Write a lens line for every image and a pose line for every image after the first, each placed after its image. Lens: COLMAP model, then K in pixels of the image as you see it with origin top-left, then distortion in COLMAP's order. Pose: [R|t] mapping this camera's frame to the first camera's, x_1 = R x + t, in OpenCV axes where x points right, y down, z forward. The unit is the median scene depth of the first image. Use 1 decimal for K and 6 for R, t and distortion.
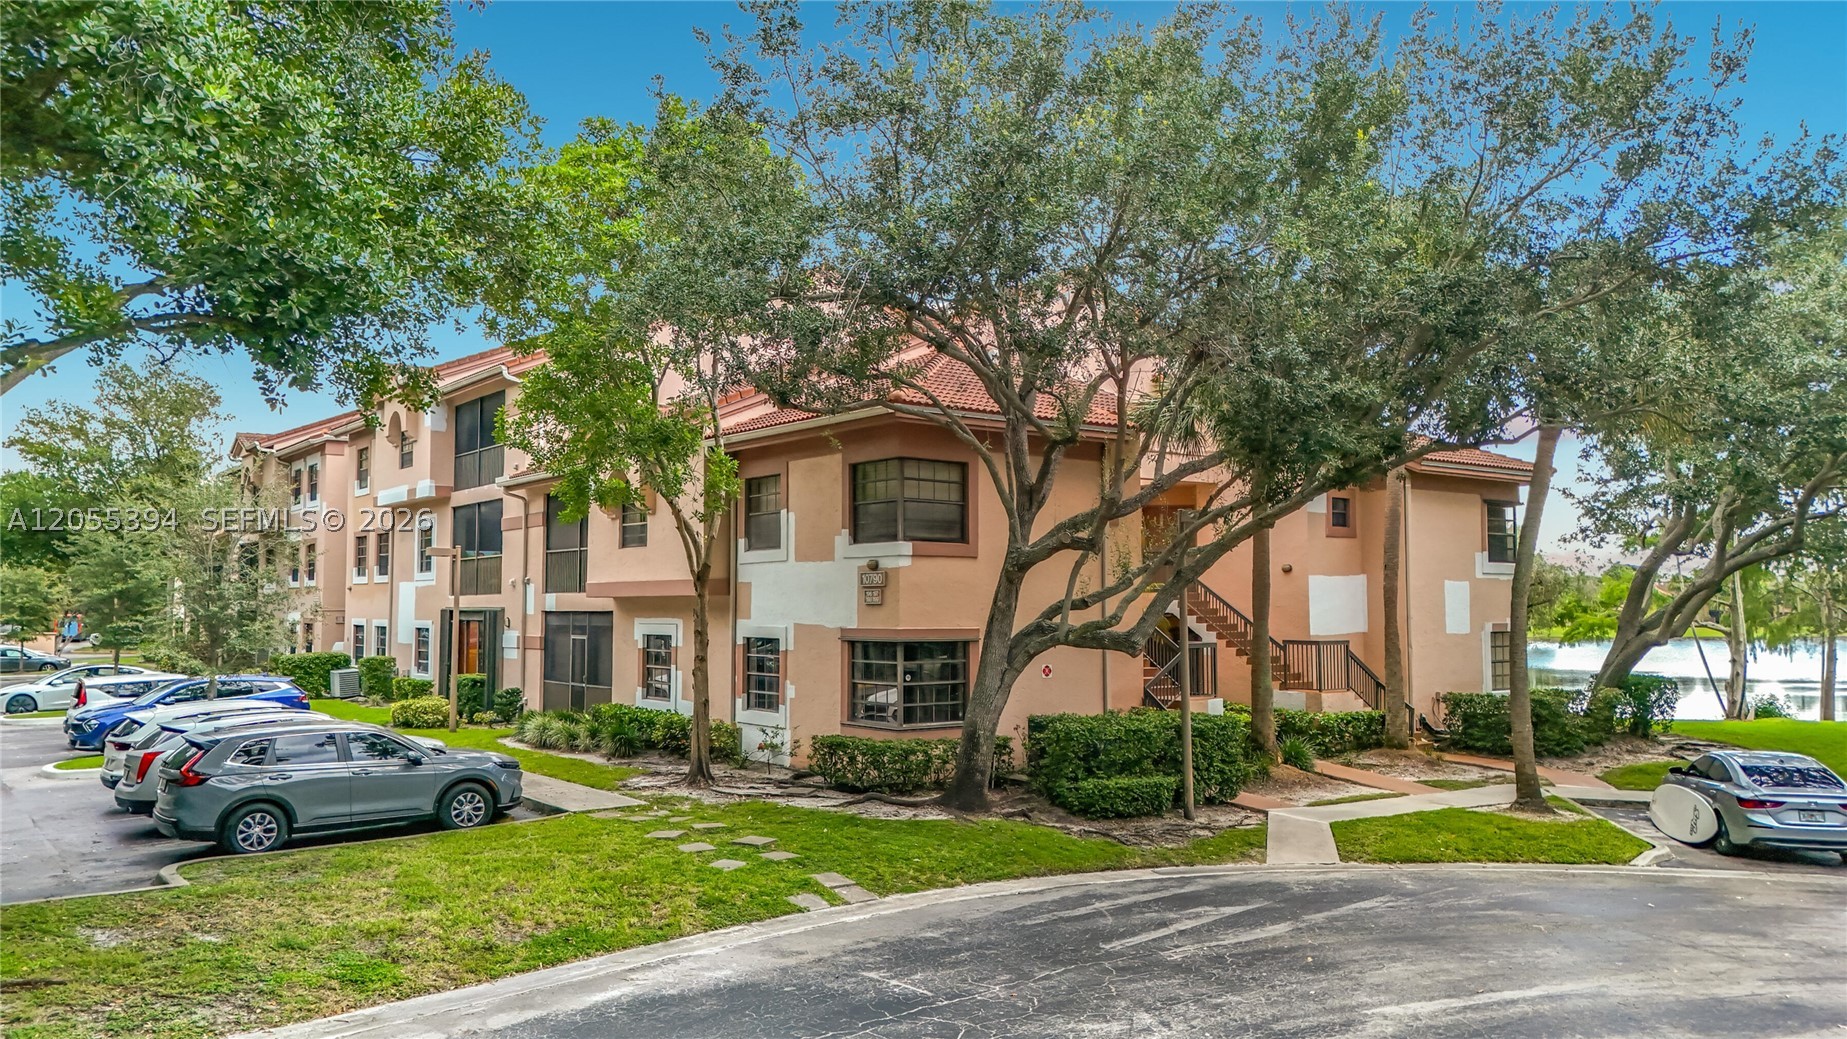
lens RADIAL K [[1345.7, 0, 923.5], [0, 1345.7, 519.5], [0, 0, 1]] dist [0.030004, -0.006611]
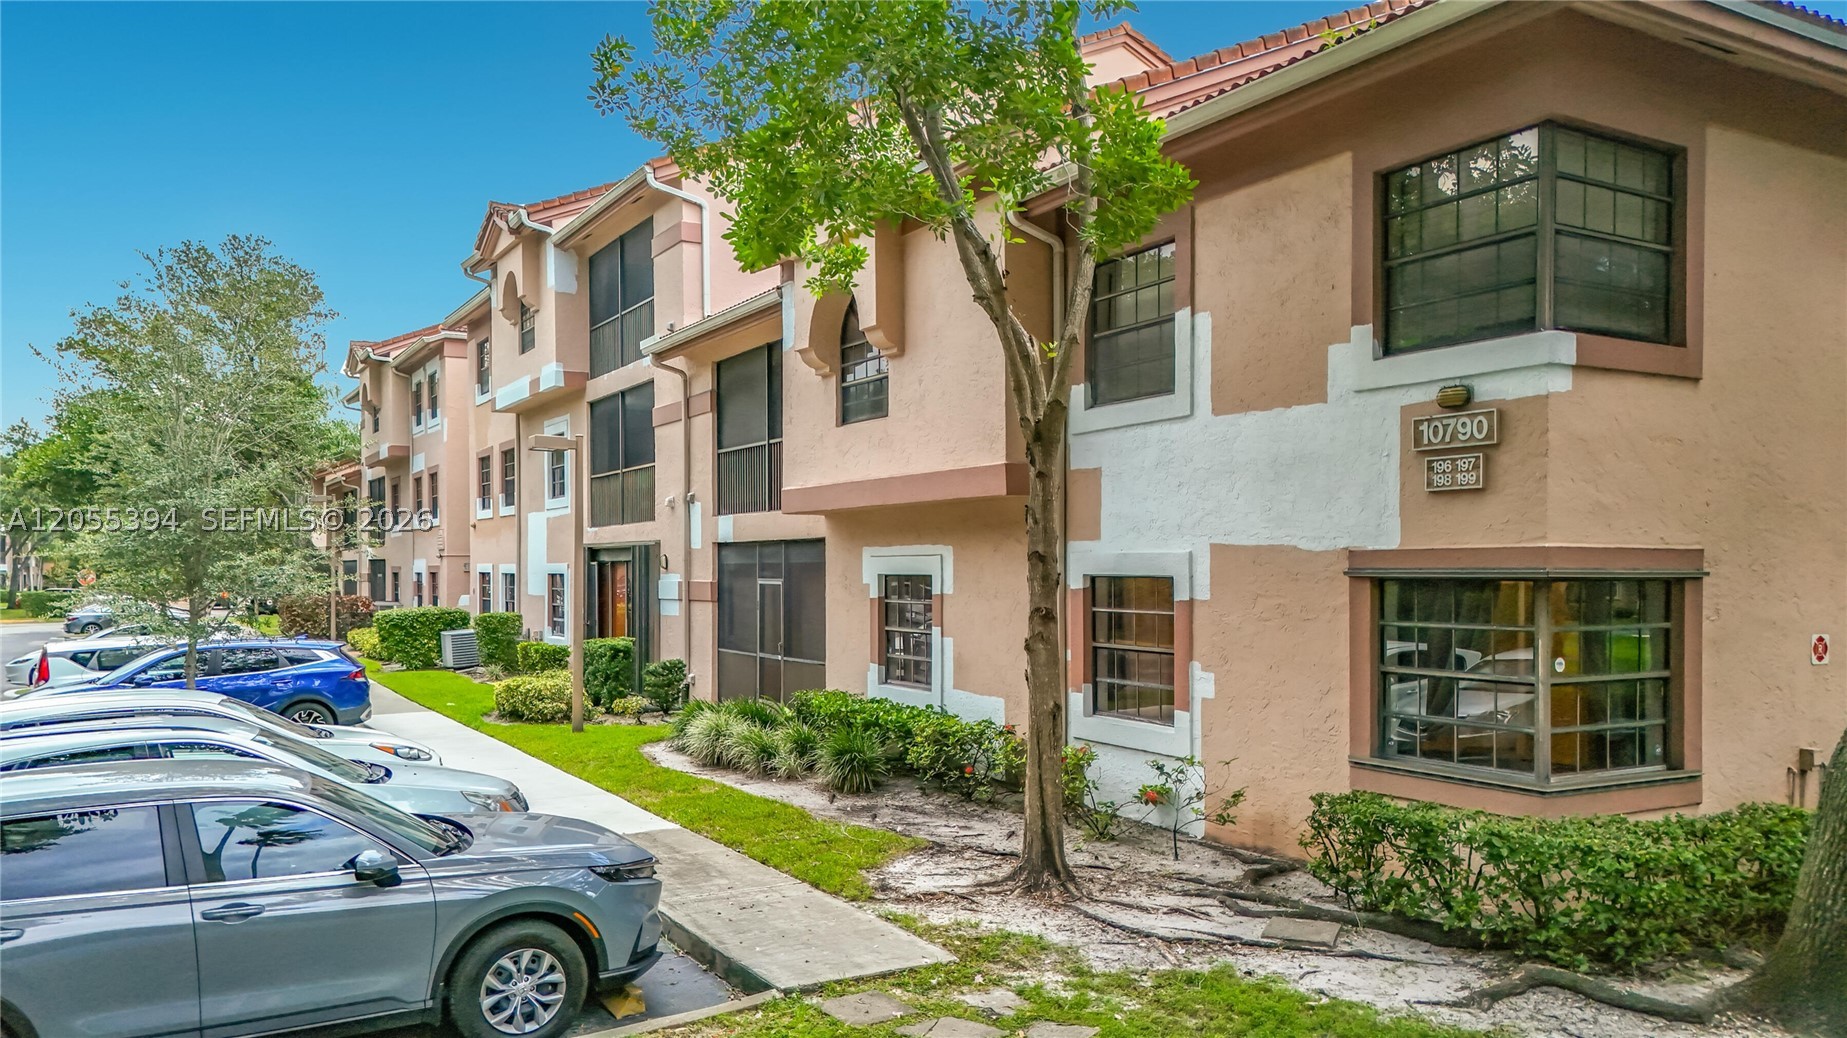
lens RADIAL K [[1360.0, 0, 918.7], [0, 1360.0, 565.6], [0, 0, 1]] dist [0.091355, -0.002312]
pose [[0.991375, -0.001173, -0.131048, -0.103972], [0.009444, 0.998000, 0.062511, 0.040718], [0.130712, -0.063209, 0.989403, 0.382415]]
